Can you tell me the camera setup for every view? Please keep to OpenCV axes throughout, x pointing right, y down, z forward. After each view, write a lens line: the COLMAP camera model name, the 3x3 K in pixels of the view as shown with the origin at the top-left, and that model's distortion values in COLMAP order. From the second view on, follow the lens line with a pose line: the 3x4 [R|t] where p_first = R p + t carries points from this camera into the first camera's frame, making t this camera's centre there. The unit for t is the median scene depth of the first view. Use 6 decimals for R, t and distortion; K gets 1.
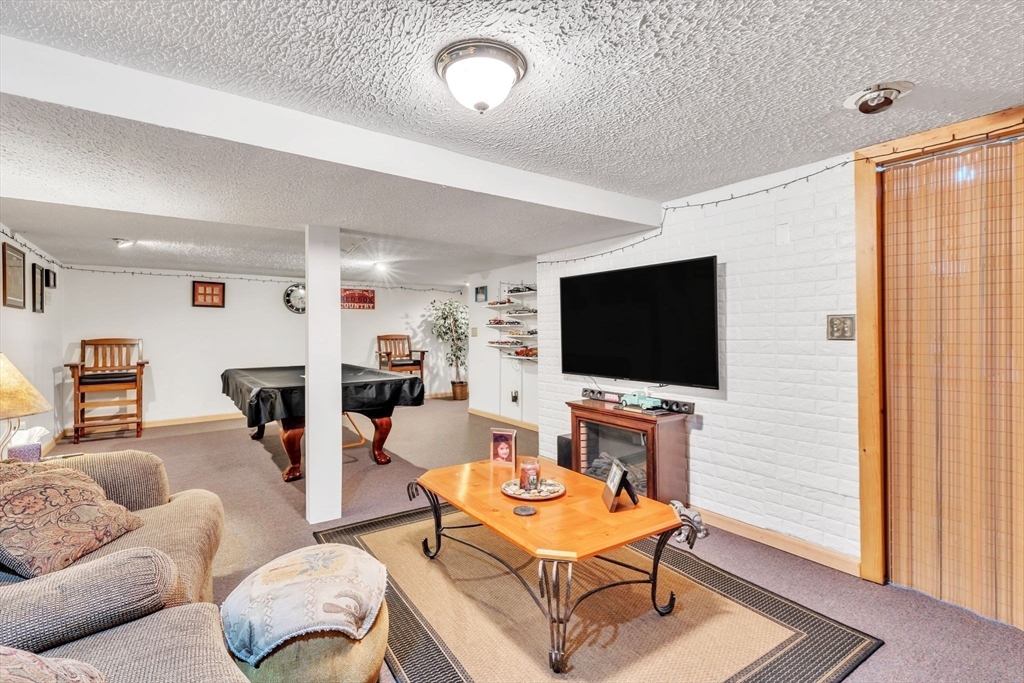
lens RADIAL K [[460.3, 0, 510.8], [0, 460.3, 336.3], [0, 0, 1]] dist [0.009909, -0.001140]
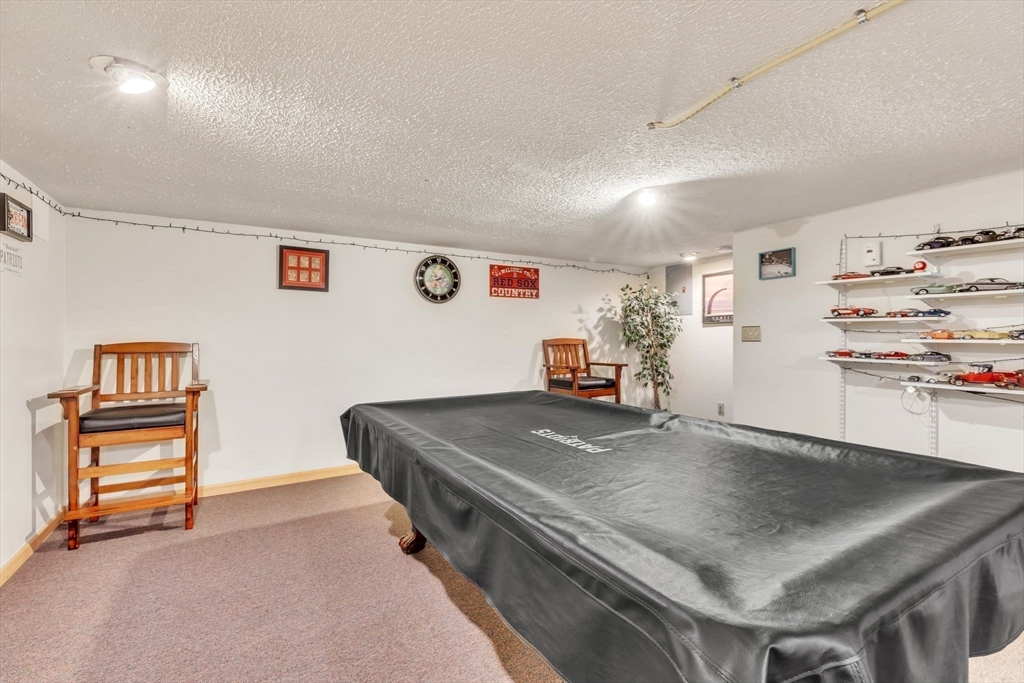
lens RADIAL K [[460.3, 0, 513.1], [0, 460.3, 340.9], [0, 0, 1]] dist [0.009909, -0.001140]
pose [[0.995416, 0.004177, -0.095547, -0.342741], [-0.004238, 0.999991, -0.000431, 0.001181], [0.095544, 0.000834, 0.995425, 0.452875]]
